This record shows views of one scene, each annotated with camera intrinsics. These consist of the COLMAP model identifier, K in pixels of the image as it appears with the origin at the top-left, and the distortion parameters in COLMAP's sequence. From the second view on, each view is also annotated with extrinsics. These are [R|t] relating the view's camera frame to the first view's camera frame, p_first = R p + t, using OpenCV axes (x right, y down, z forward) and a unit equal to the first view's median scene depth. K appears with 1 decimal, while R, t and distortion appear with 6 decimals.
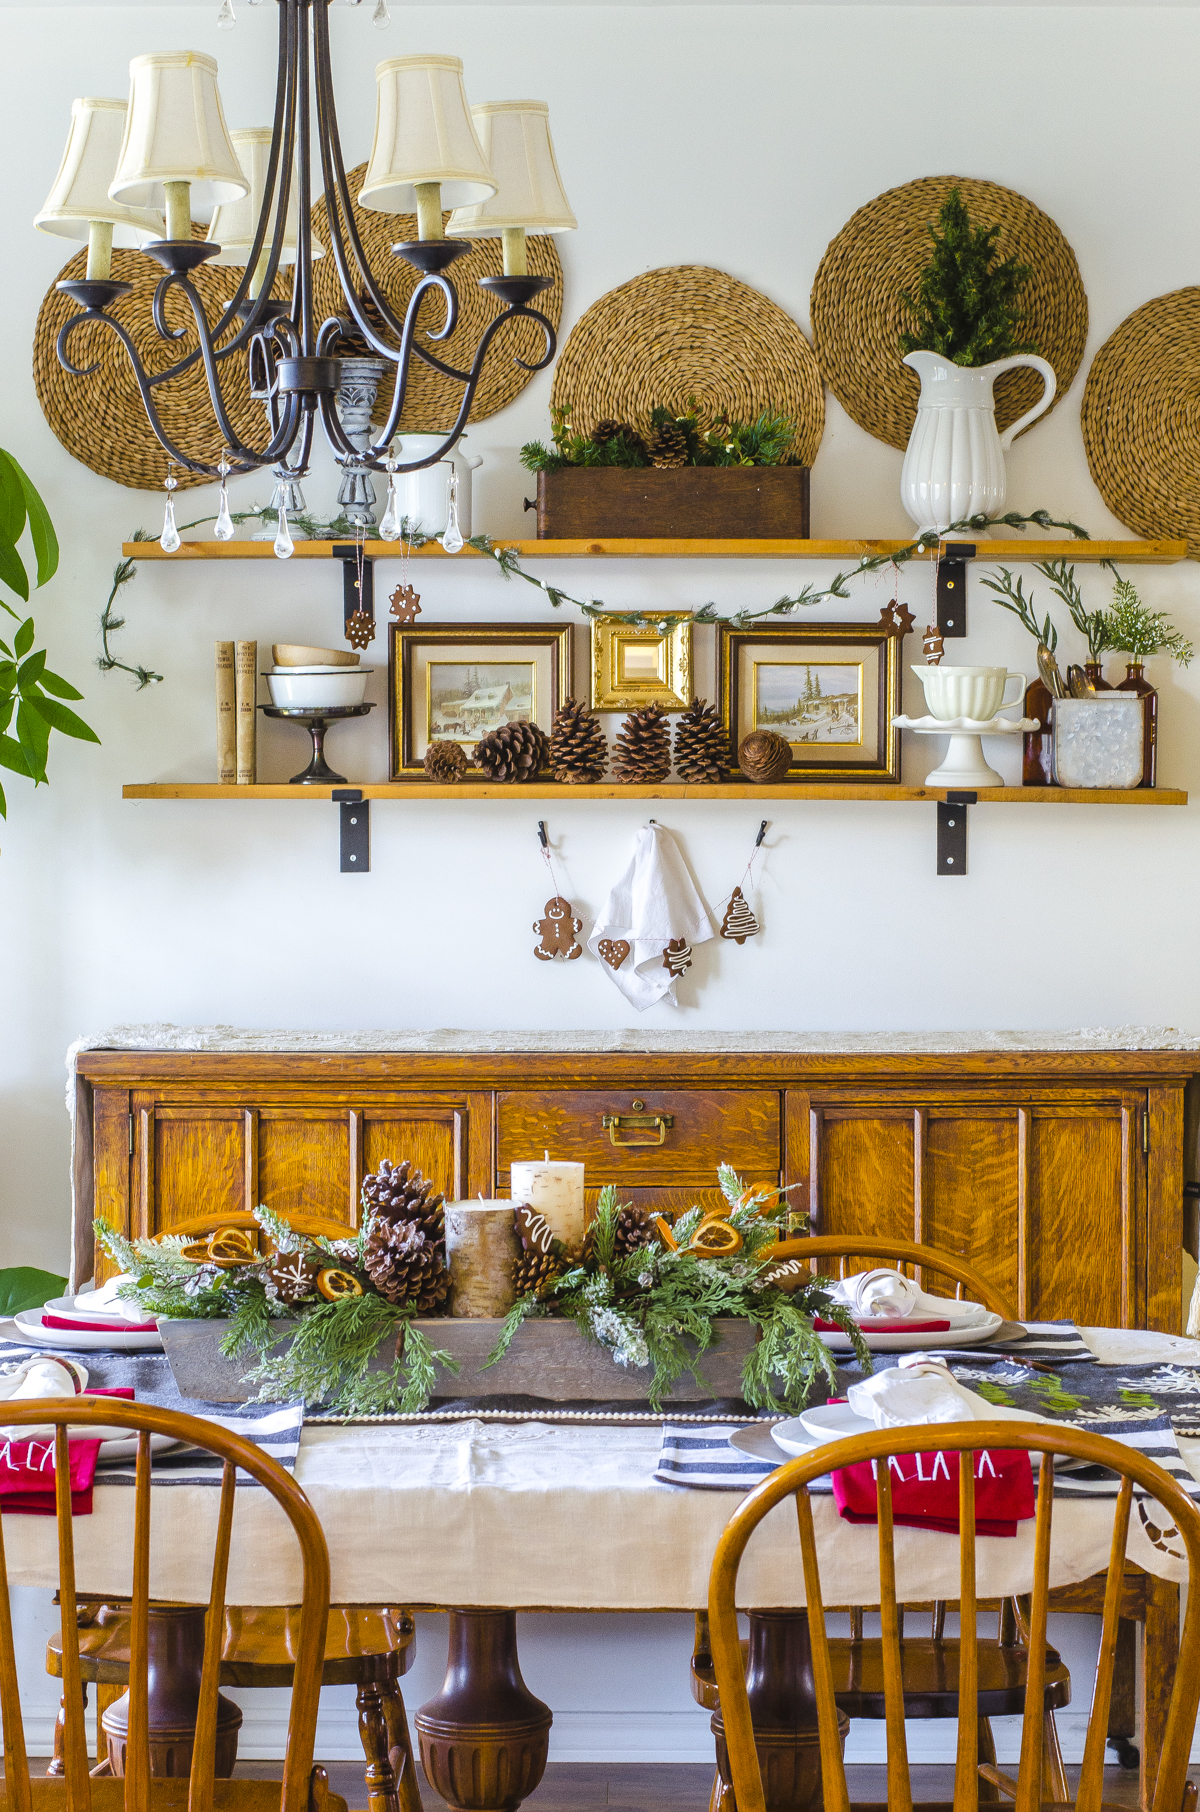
lens RADIAL K [[3972.0, 0, 600.0], [0, 3972.0, 906.0], [0, 0, 1]] dist [-0.013707, -0.189535]
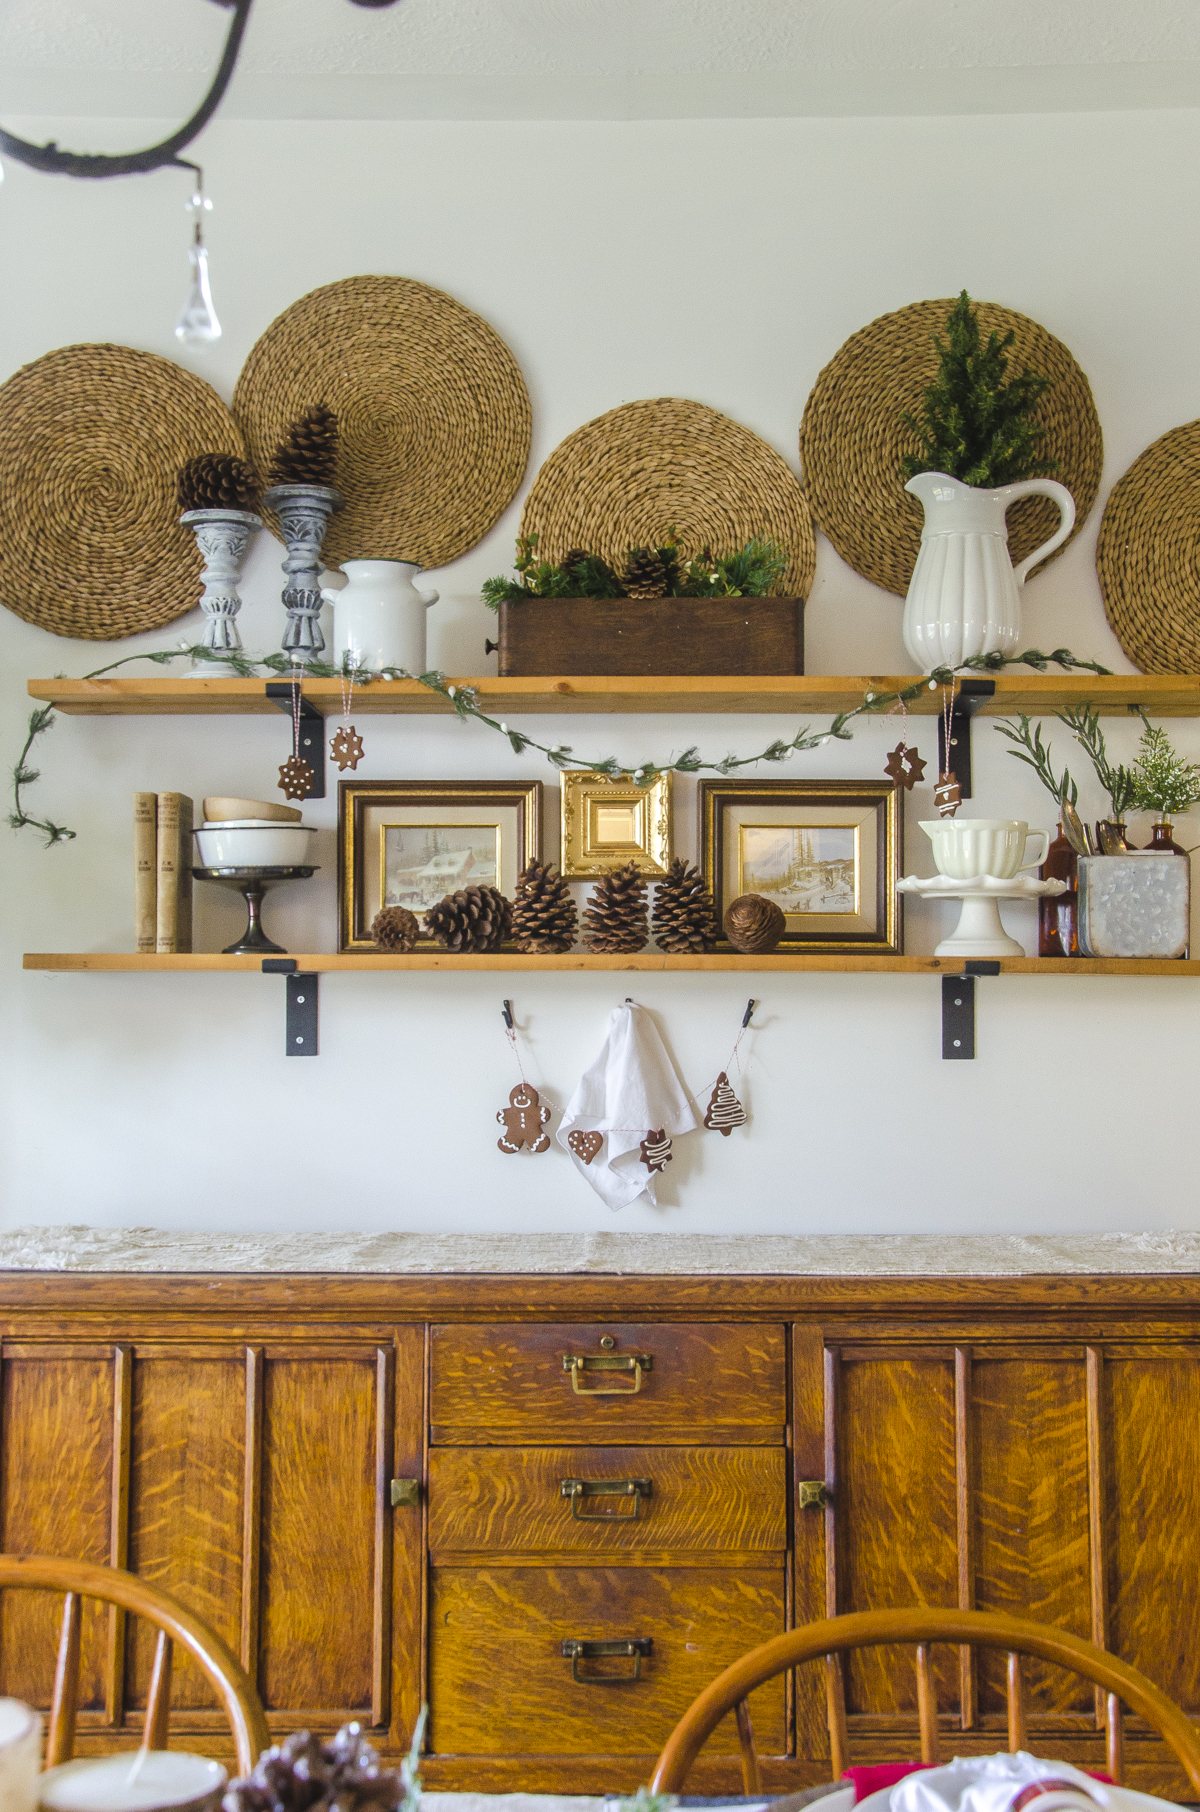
lens RADIAL K [[2277.6, 0, 600.0], [0, 2277.6, 906.0], [0, 0, 1]] dist [-0.014638, 0.023188]
pose [[0.999992, 0.000524, -0.003993, 0.009096], [-0.000863, 0.996360, -0.085245, 0.001778], [0.003934, 0.085248, 0.996352, 0.496504]]
